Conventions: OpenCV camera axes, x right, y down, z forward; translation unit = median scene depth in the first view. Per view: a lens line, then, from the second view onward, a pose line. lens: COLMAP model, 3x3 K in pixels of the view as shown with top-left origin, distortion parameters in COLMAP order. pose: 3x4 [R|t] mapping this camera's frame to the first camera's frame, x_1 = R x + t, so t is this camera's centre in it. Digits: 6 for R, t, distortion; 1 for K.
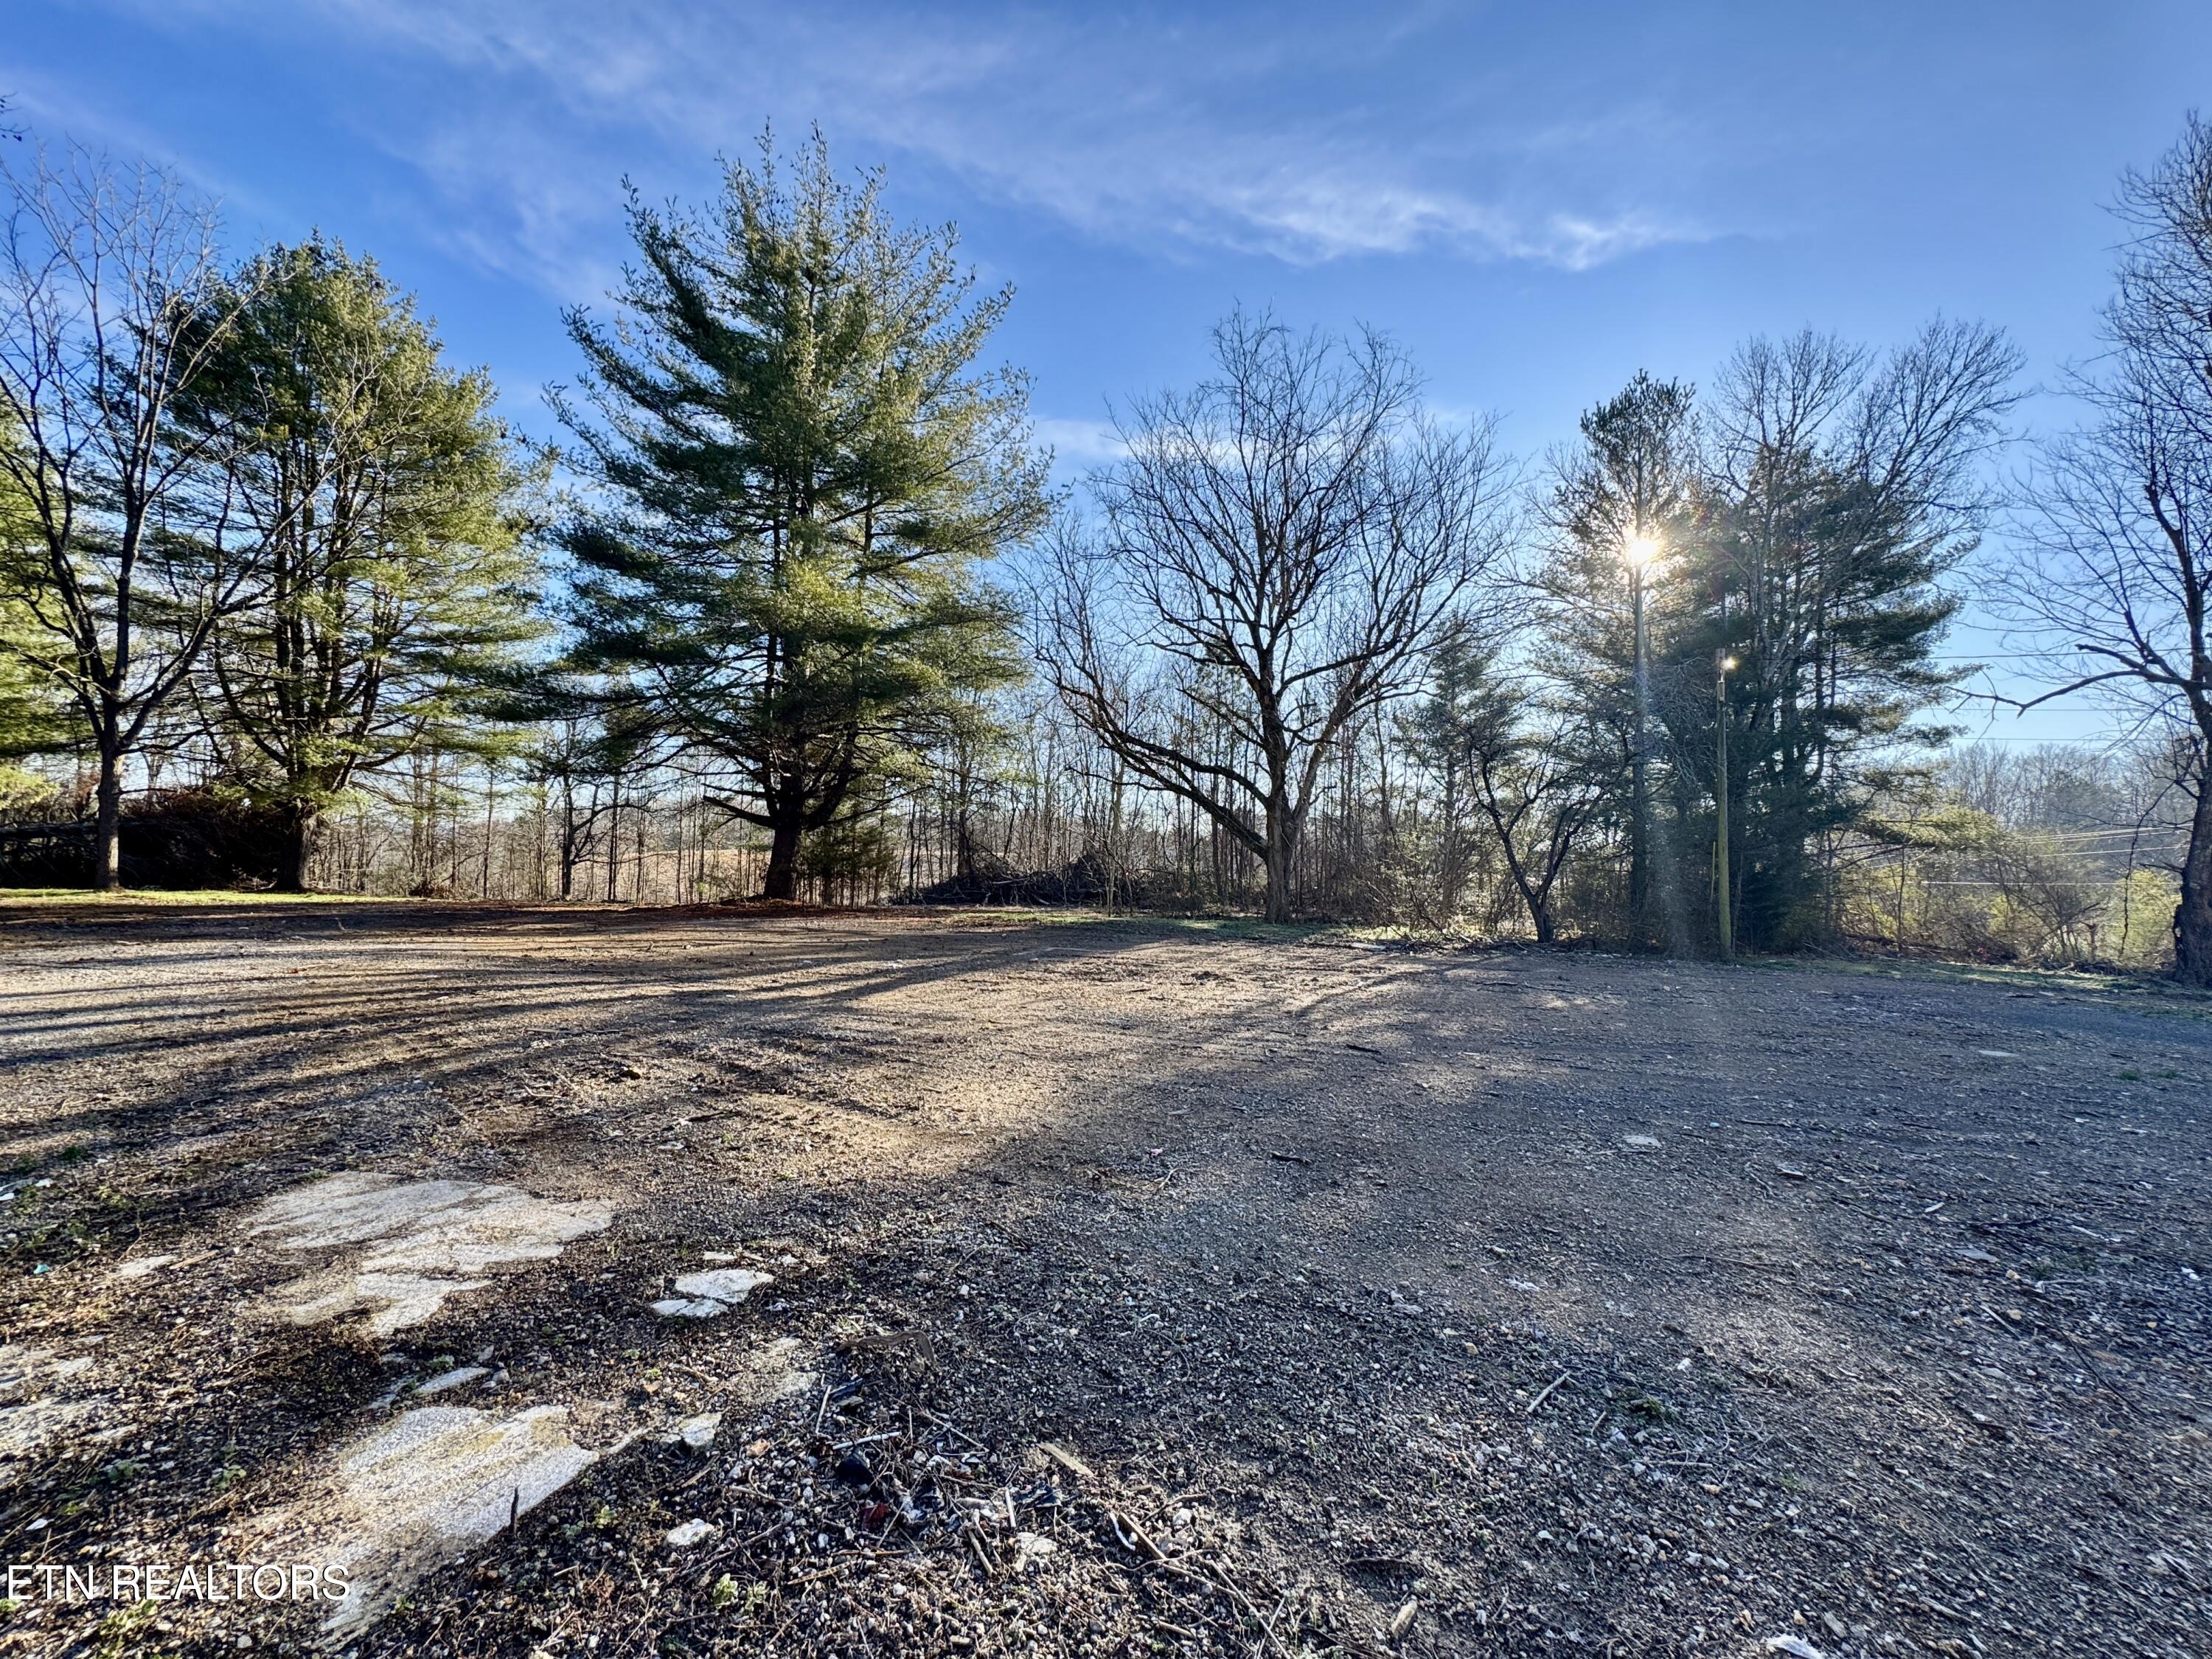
lens RADIAL K [[875.0, 0, 1105.2], [0, 875.0, 831.3], [0, 0, 1]] dist [-0.001579, 0.000421]
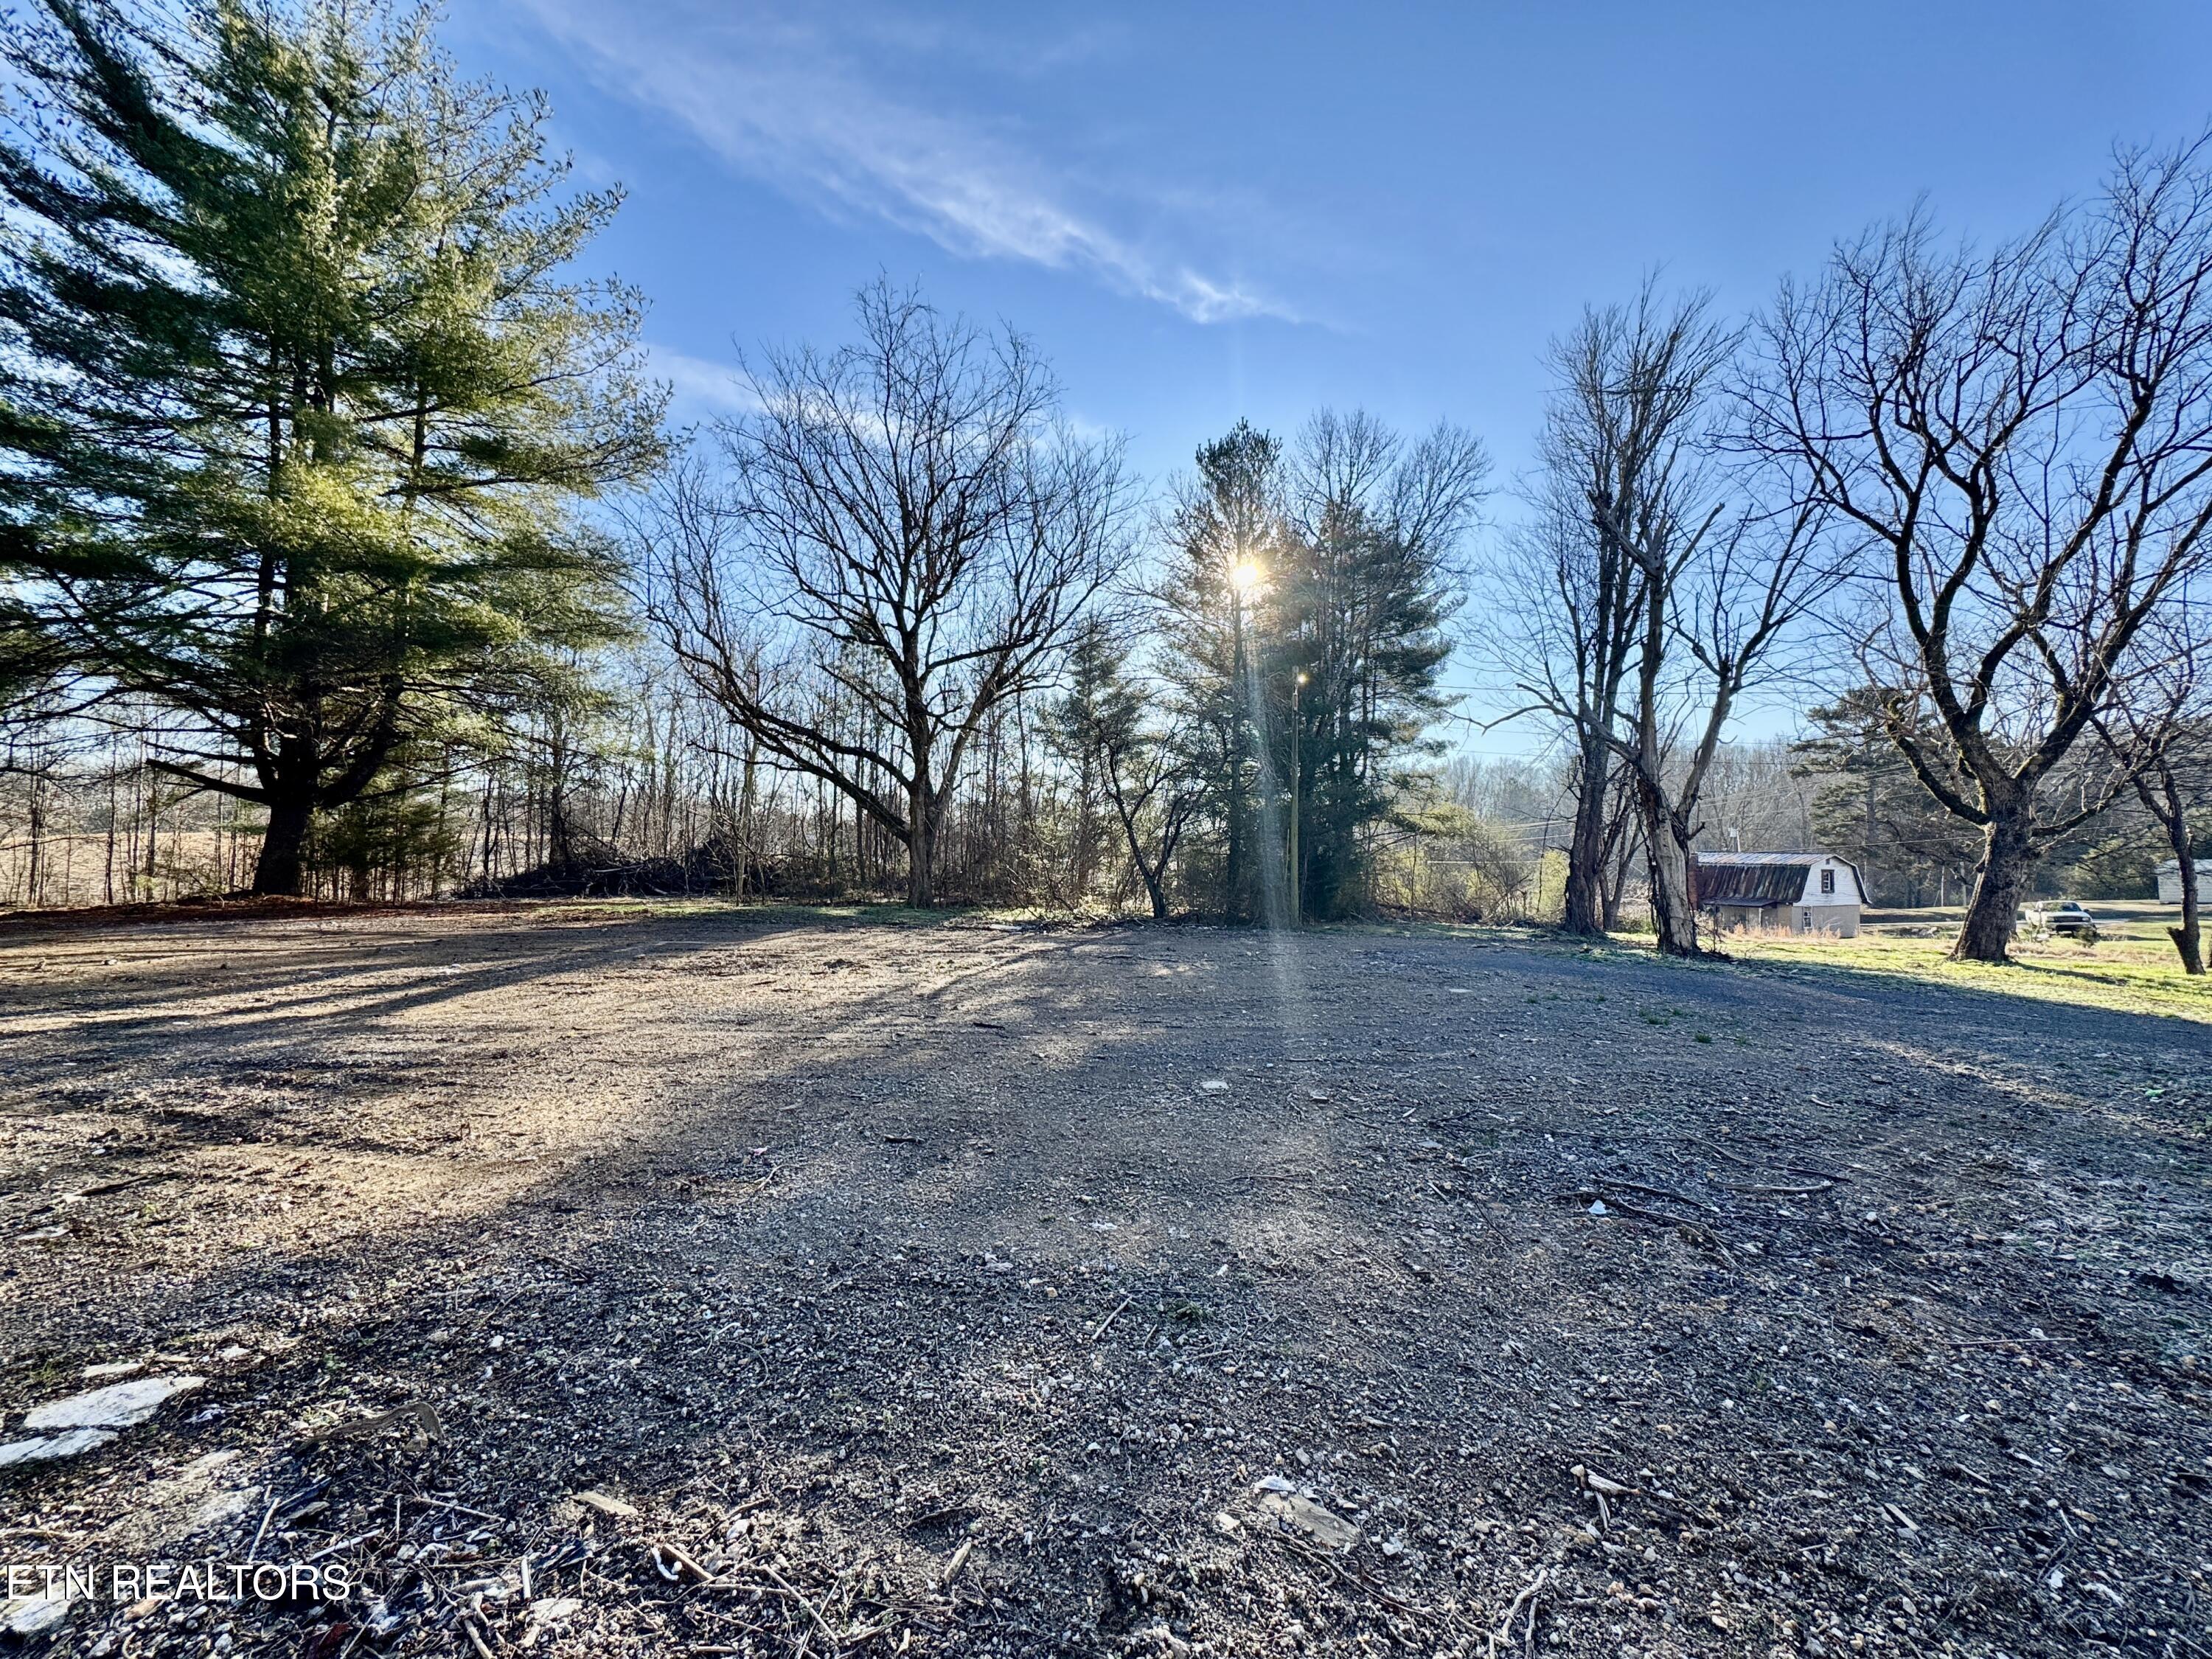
lens RADIAL K [[875.0, 0, 1105.2], [0, 875.0, 831.3], [0, 0, 1]] dist [-0.001579, 0.000421]
pose [[0.923327, 0.004902, 0.383983, 0.009885], [-0.011326, 0.999831, 0.014470, 0.000975], [-0.383847, -0.017709, 0.923227, -0.001778]]
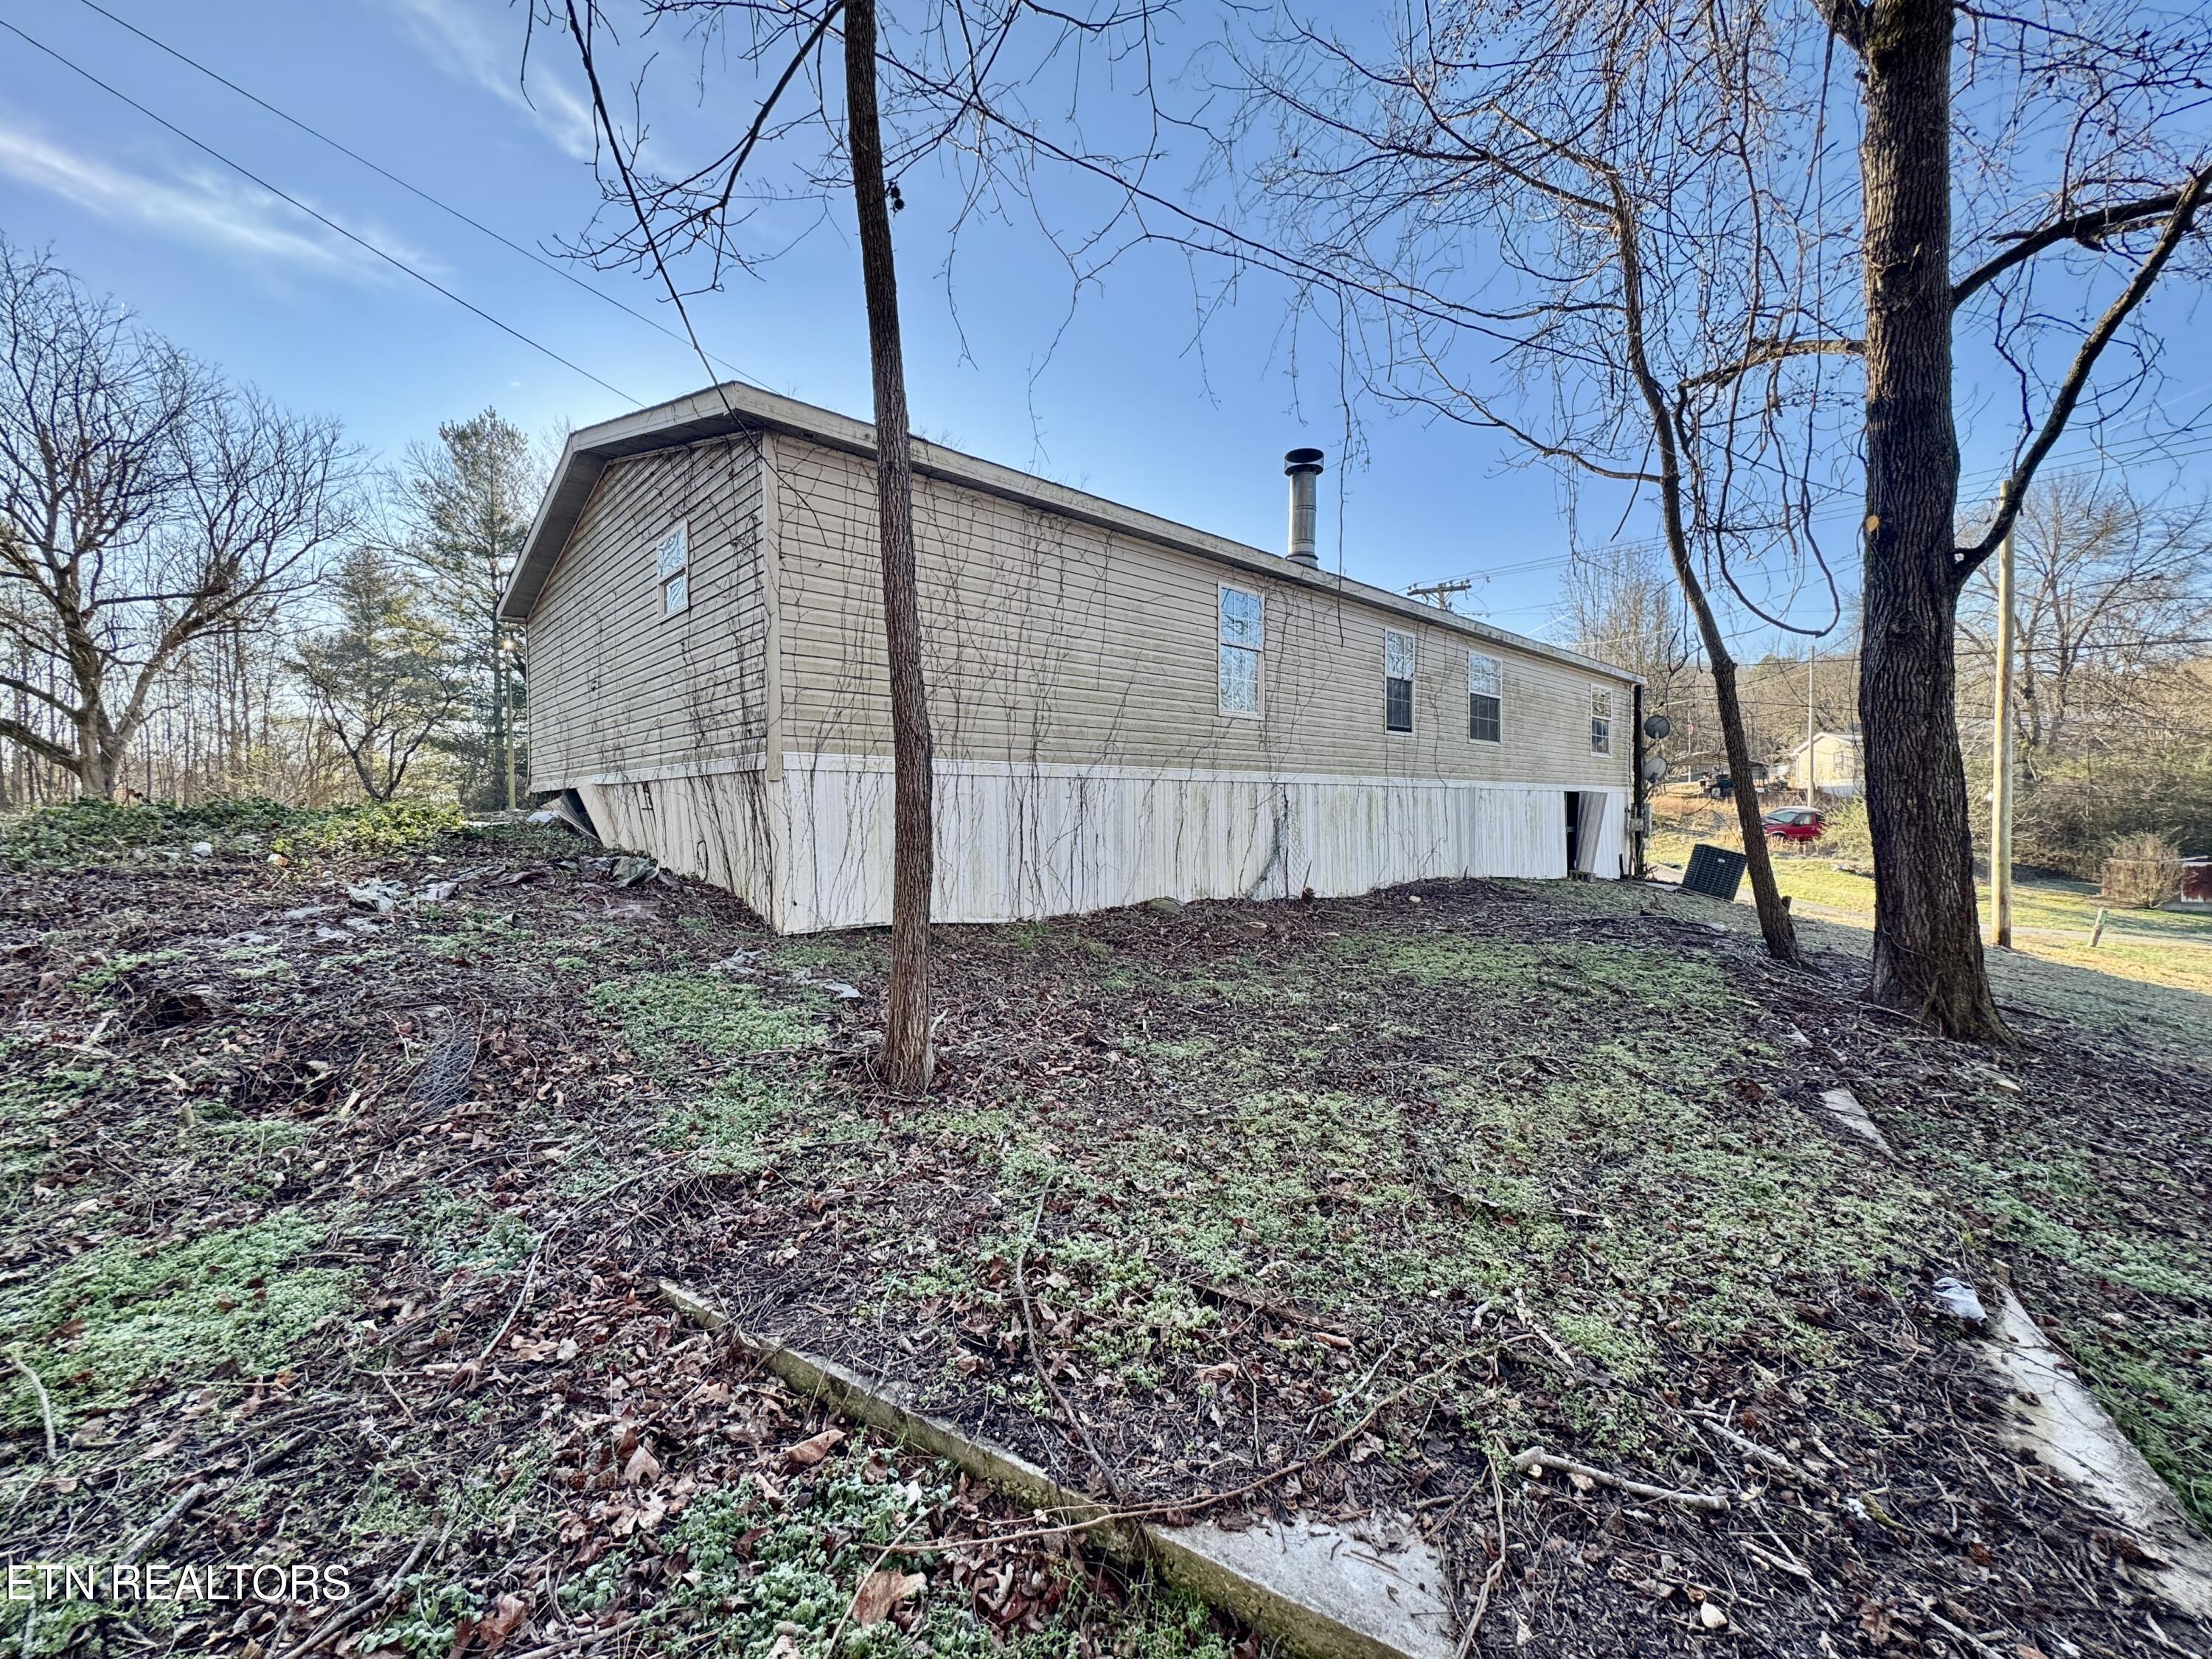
lens RADIAL K [[890.8, 0, 1109.3], [0, 890.8, 828.4], [0, 0, 1]] dist [-0.000337, 0.000341]
pose [[0.528480, -0.041441, 0.847934, -0.078390], [-0.001262, 0.998768, 0.049600, 0.052636], [-0.848945, -0.027283, 0.527777, -0.693748]]
